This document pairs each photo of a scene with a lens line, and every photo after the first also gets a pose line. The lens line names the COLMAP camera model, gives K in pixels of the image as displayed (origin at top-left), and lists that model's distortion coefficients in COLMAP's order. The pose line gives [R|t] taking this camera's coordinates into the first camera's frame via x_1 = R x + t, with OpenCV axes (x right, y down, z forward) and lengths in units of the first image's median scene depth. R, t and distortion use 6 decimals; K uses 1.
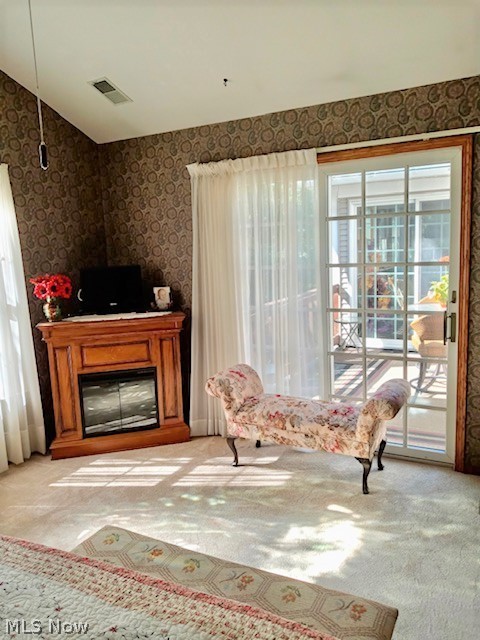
lens RADIAL K [[510.8, 0, 242.2], [0, 510.8, 320.8], [0, 0, 1]] dist [0.093858, -0.167408]
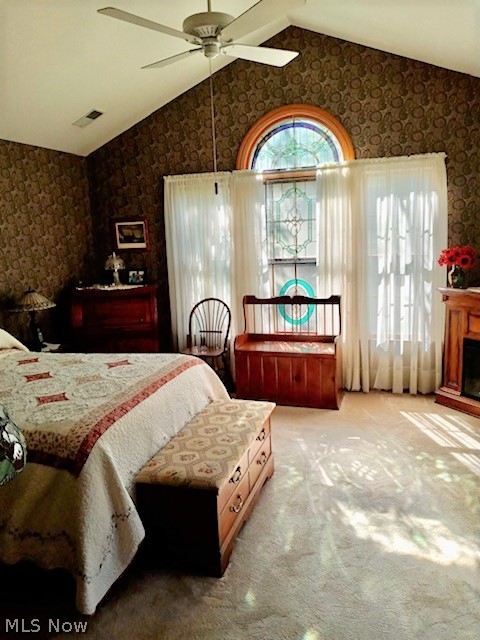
lens RADIAL K [[510.8, 0, 242.2], [0, 510.8, 320.8], [0, 0, 1]] dist [0.093858, -0.167408]
pose [[0.163450, 0.185489, -0.968957, 0.753085], [-0.119896, 0.978620, 0.167114, -0.068381], [0.979239, 0.088860, 0.182195, 0.359794]]
